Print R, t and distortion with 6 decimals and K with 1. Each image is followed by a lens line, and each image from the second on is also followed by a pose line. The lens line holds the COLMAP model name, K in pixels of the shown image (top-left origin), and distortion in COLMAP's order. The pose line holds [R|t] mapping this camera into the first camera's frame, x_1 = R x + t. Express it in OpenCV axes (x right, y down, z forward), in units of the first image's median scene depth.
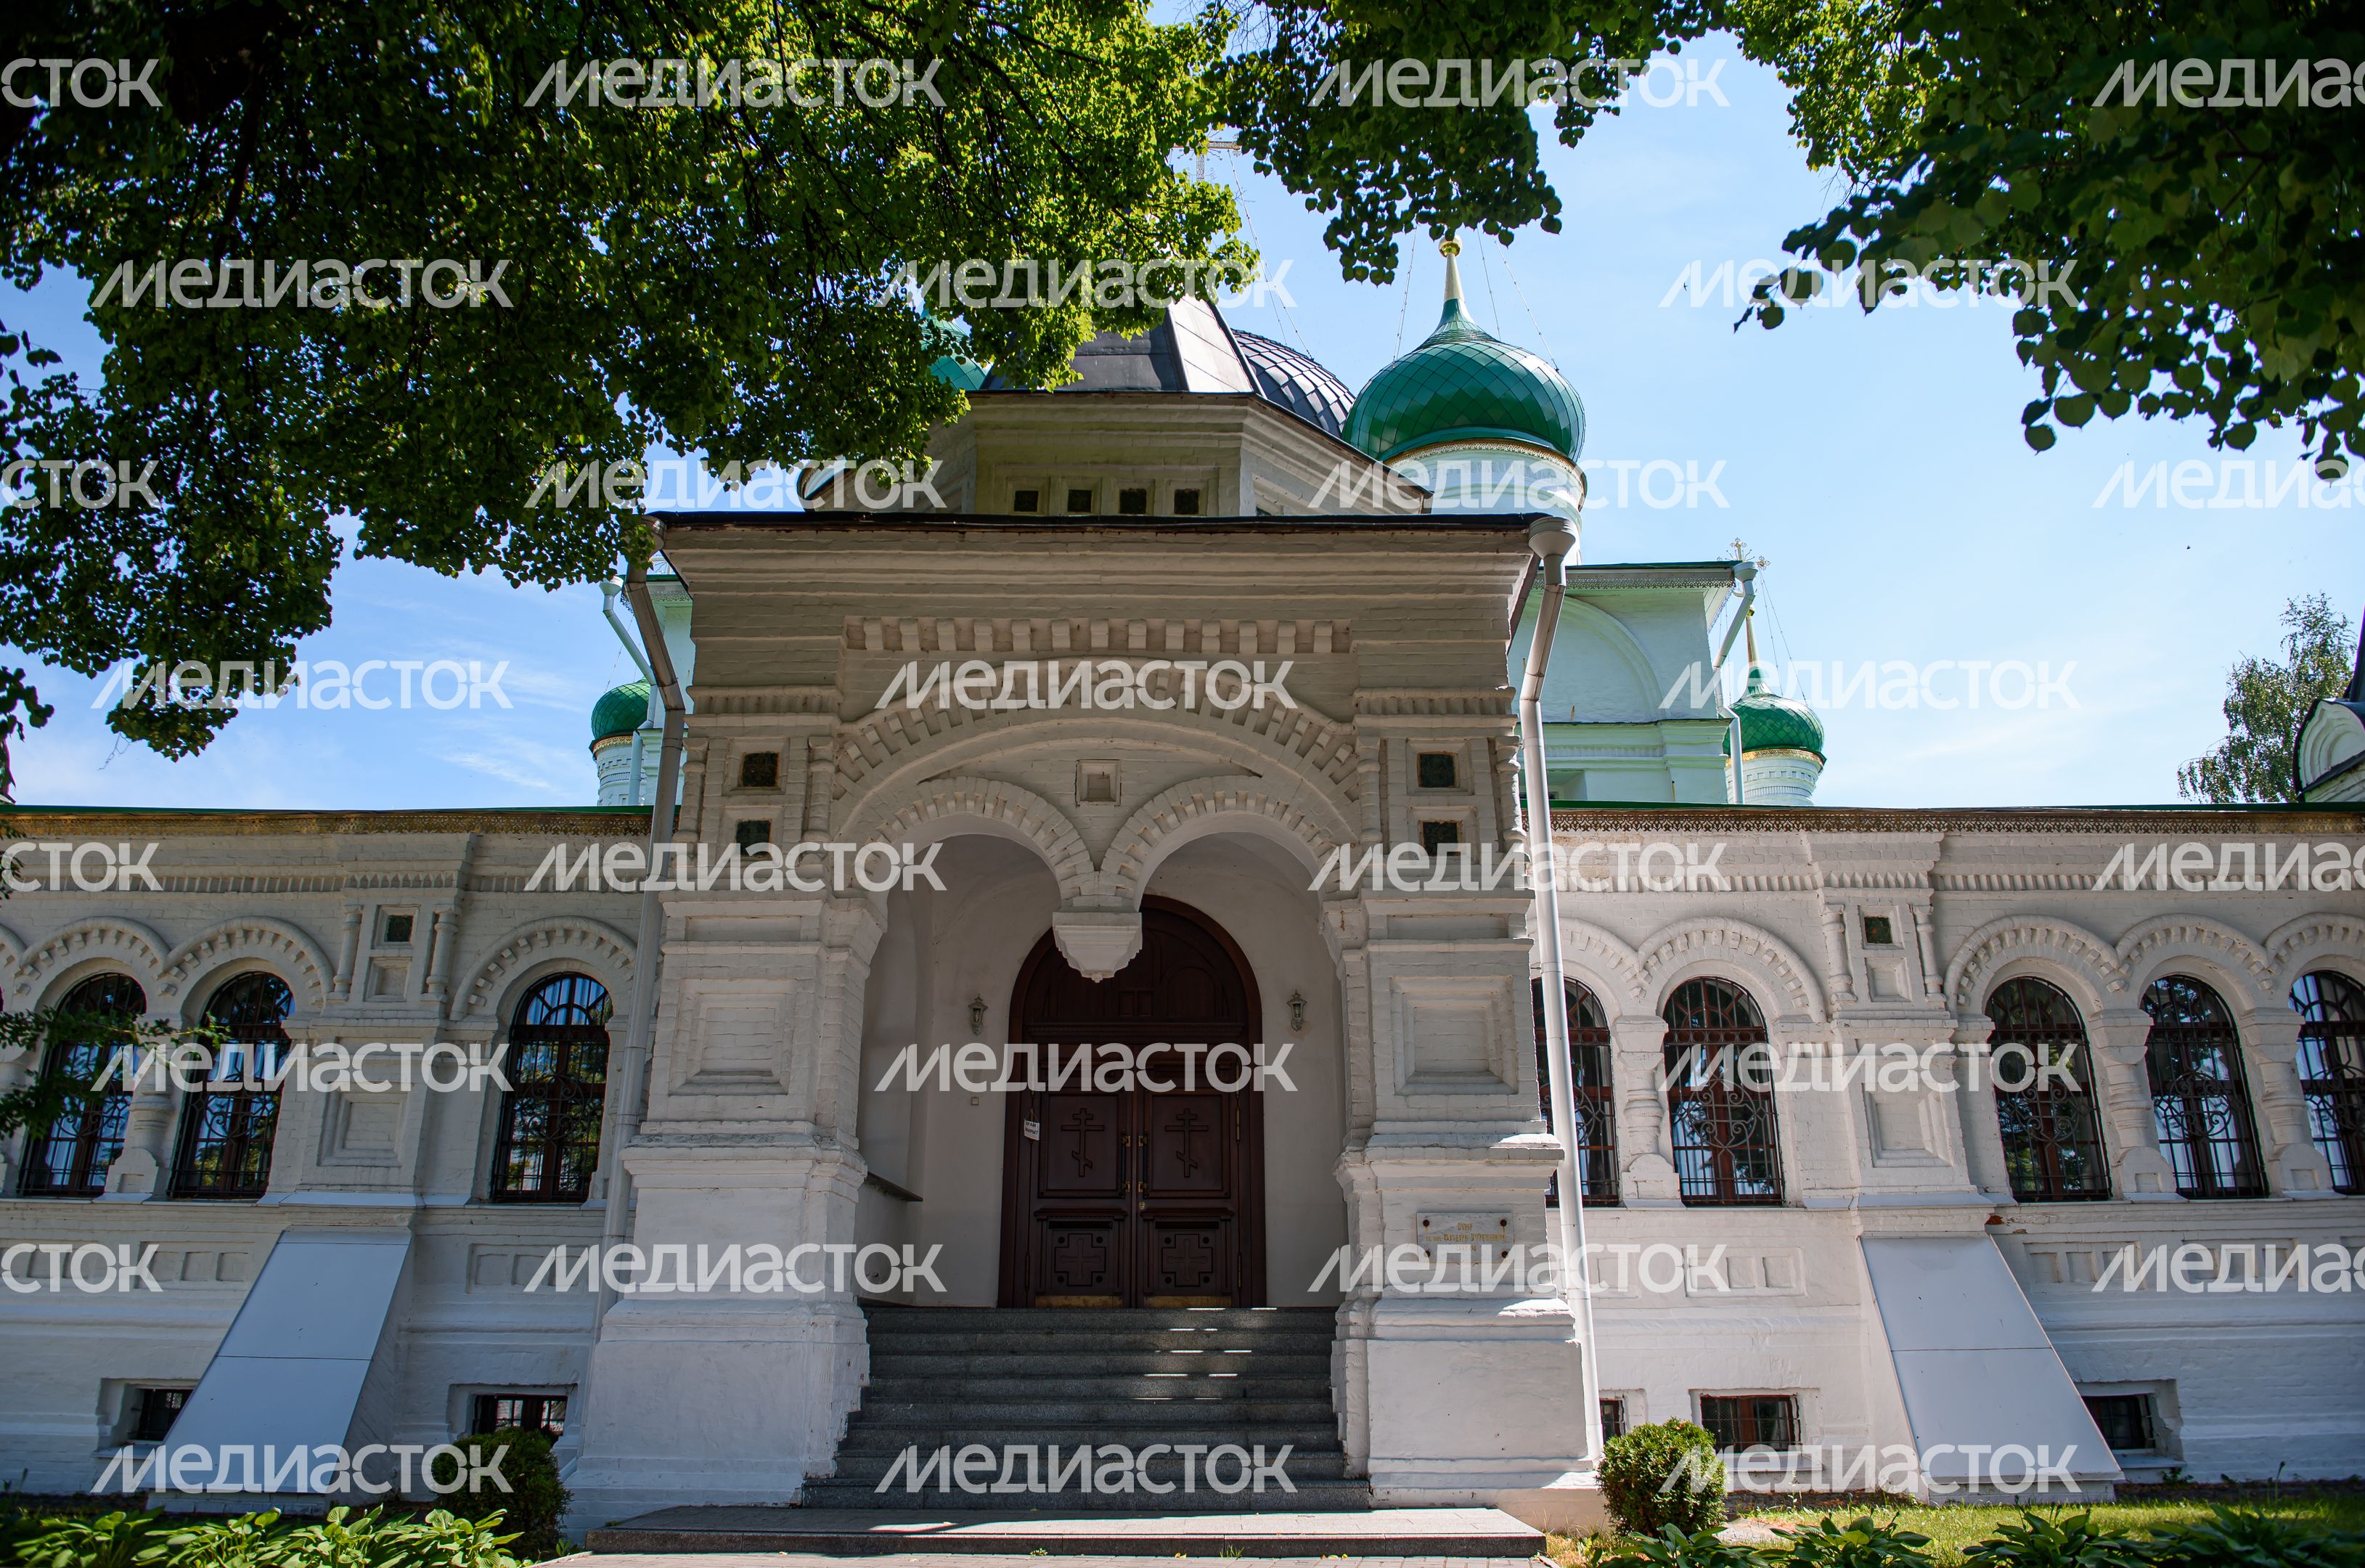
lens RADIAL K [[1632.3, 0, 1190.6], [0, 1632.3, 797.0], [0, 0, 1]] dist [-0.059411, -0.000187]
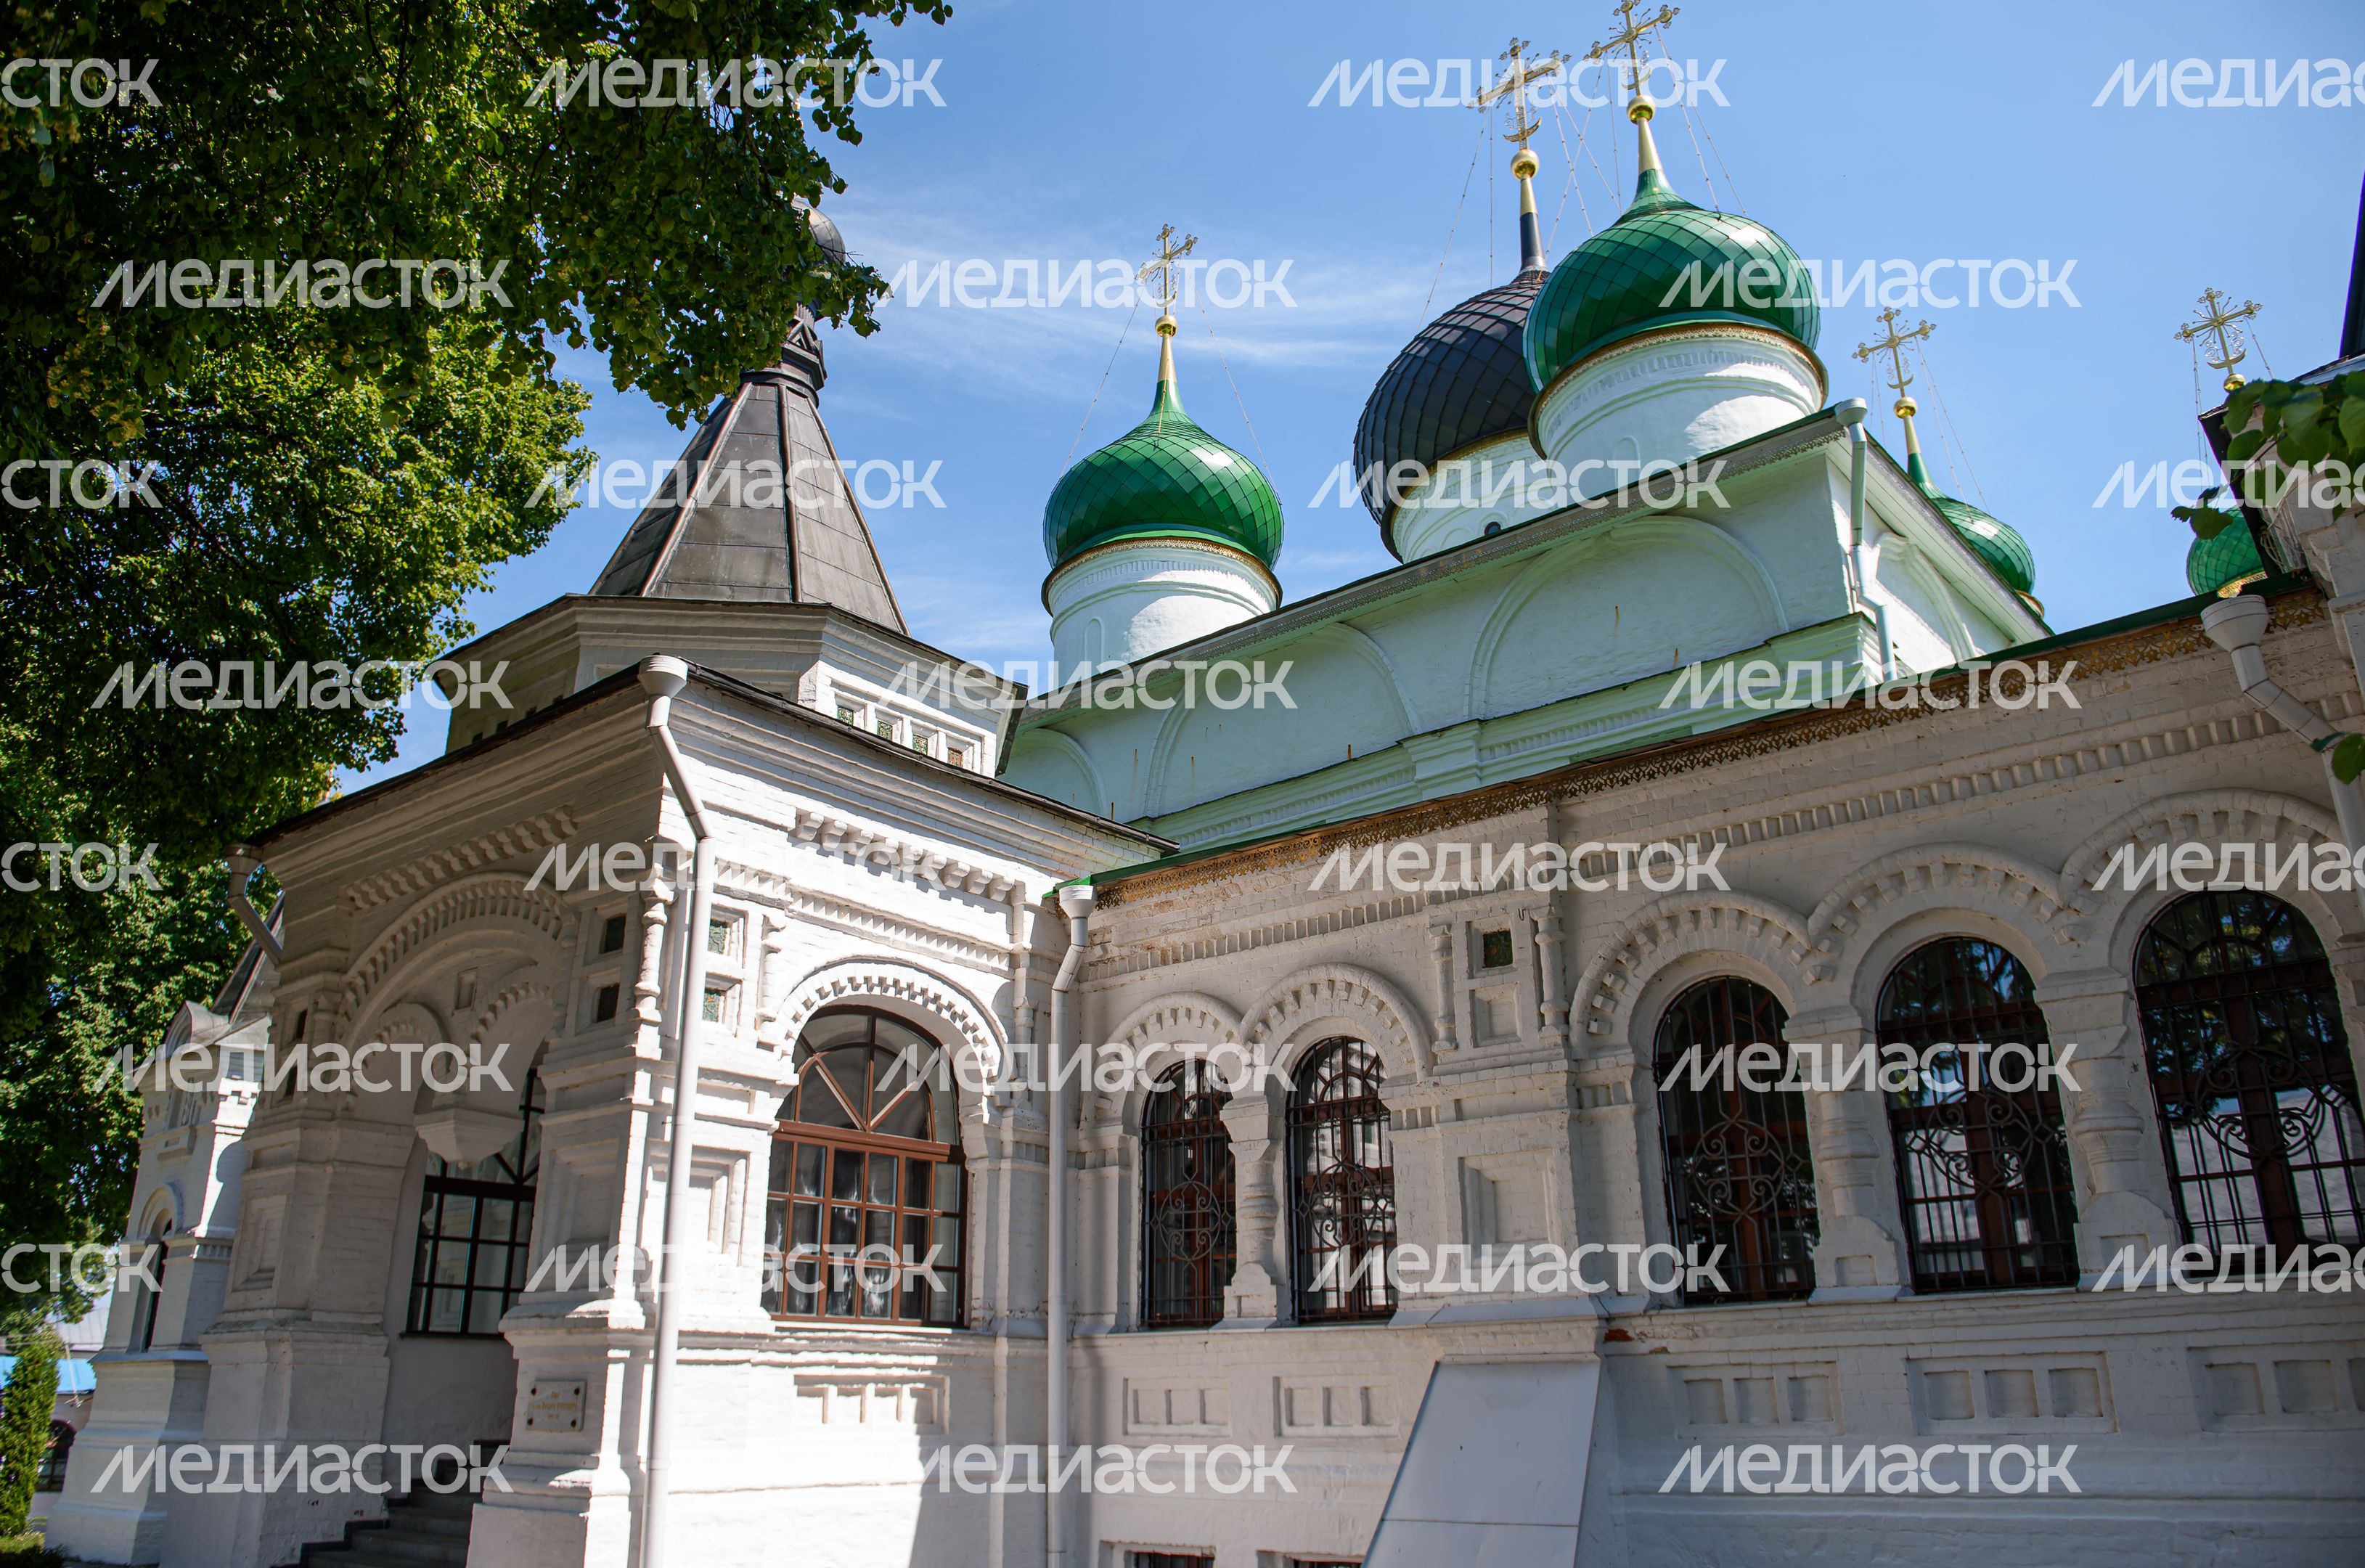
lens RADIAL K [[1702.1, 0, 1183.3], [0, 1702.1, 794.8], [0, 0, 1]] dist [-0.055962, -0.001335]
pose [[0.777711, -0.216935, -0.590005, 0.811278], [0.214637, 0.973800, -0.075127, 0.040925], [0.590844, -0.068209, 0.803897, 0.279198]]
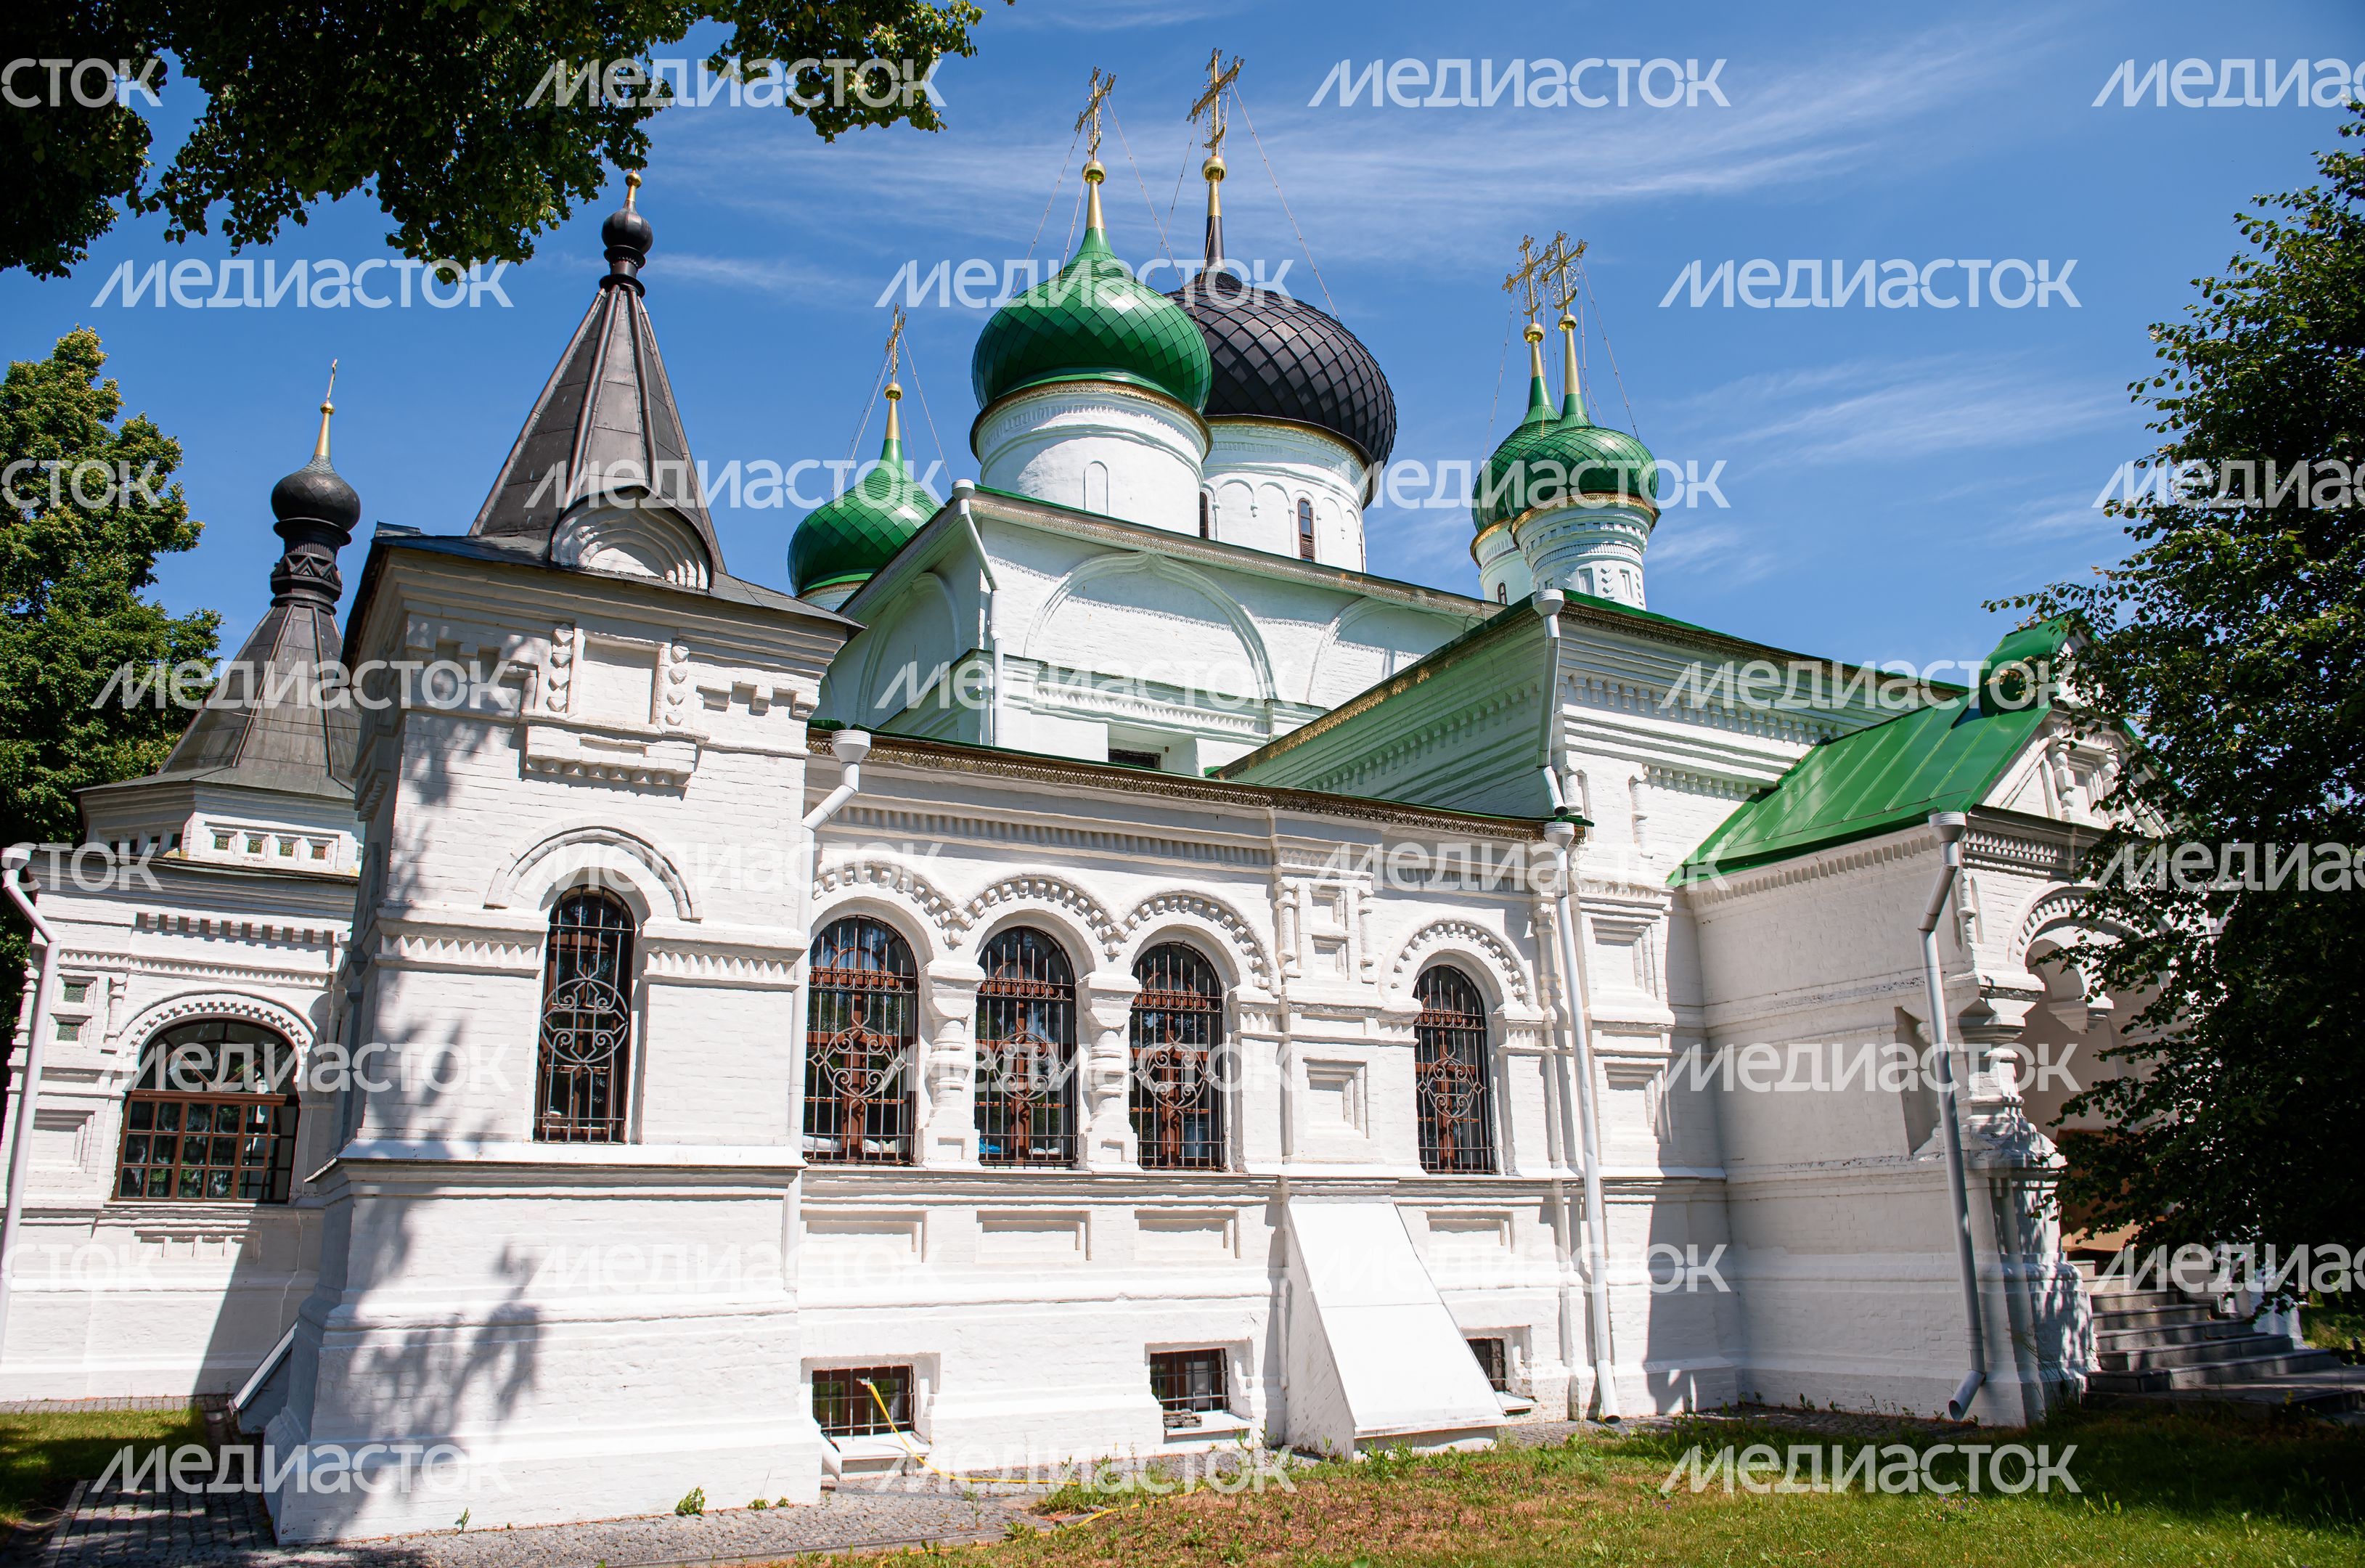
lens RADIAL K [[1632.3, 0, 1190.6], [0, 1632.3, 797.0], [0, 0, 1]] dist [-0.059411, -0.000187]
pose [[0.519377, -0.240342, -0.820051, 1.811330], [0.304184, 0.948776, -0.085415, 0.247868], [0.798574, -0.205084, 0.565880, 0.827029]]
